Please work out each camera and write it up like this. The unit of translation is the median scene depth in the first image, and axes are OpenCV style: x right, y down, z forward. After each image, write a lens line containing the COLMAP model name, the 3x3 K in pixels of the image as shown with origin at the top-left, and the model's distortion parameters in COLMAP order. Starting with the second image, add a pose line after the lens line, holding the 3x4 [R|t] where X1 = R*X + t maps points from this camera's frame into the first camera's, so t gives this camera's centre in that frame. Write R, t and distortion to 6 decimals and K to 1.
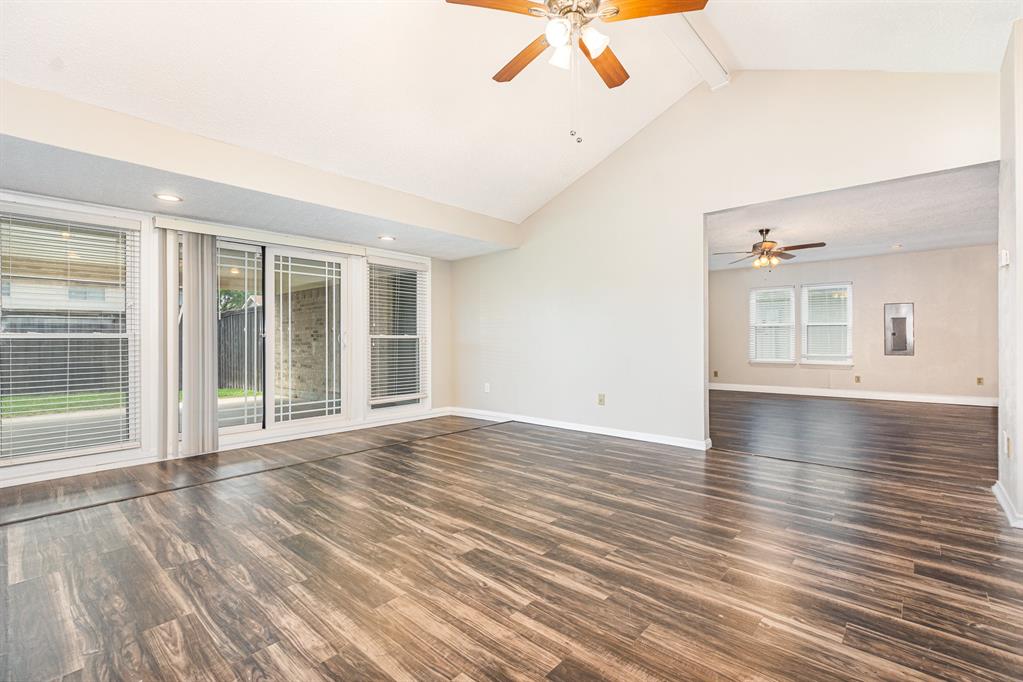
lens RADIAL K [[460.7, 0, 510.8], [0, 460.7, 336.4], [0, 0, 1]] dist [0.001635, 0.003517]
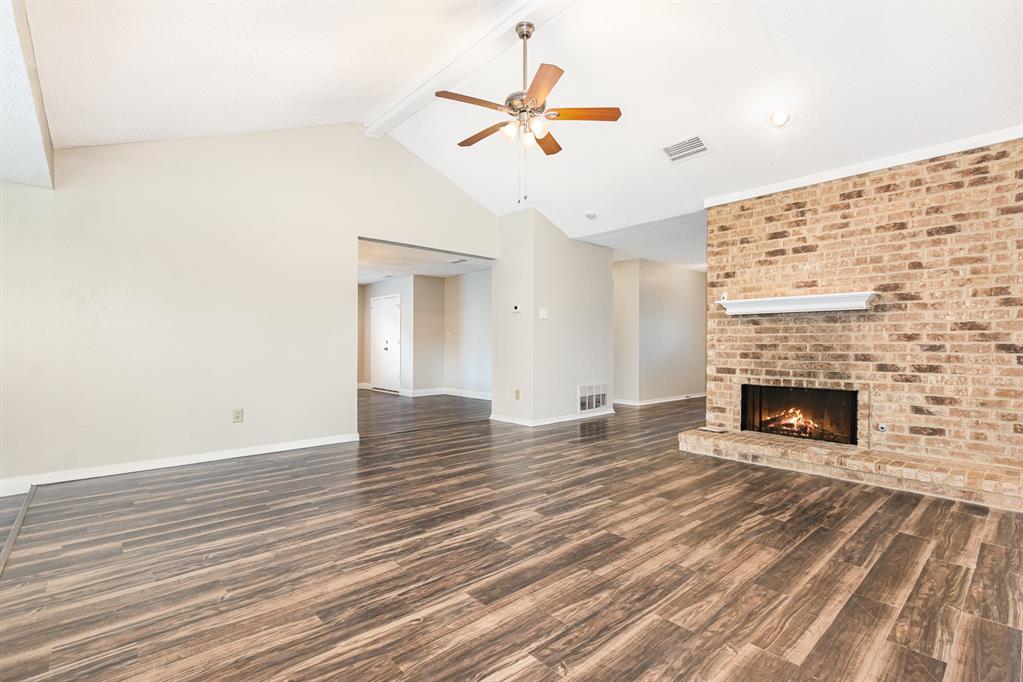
lens RADIAL K [[460.7, 0, 508.2], [0, 460.7, 347.8], [0, 0, 1]] dist [0.001635, 0.003517]
pose [[0.124004, 0.000727, 0.992281, -1.204984], [-0.005762, 0.999983, -0.000012, 0.017550], [-0.992265, -0.005716, 0.124006, 0.837511]]
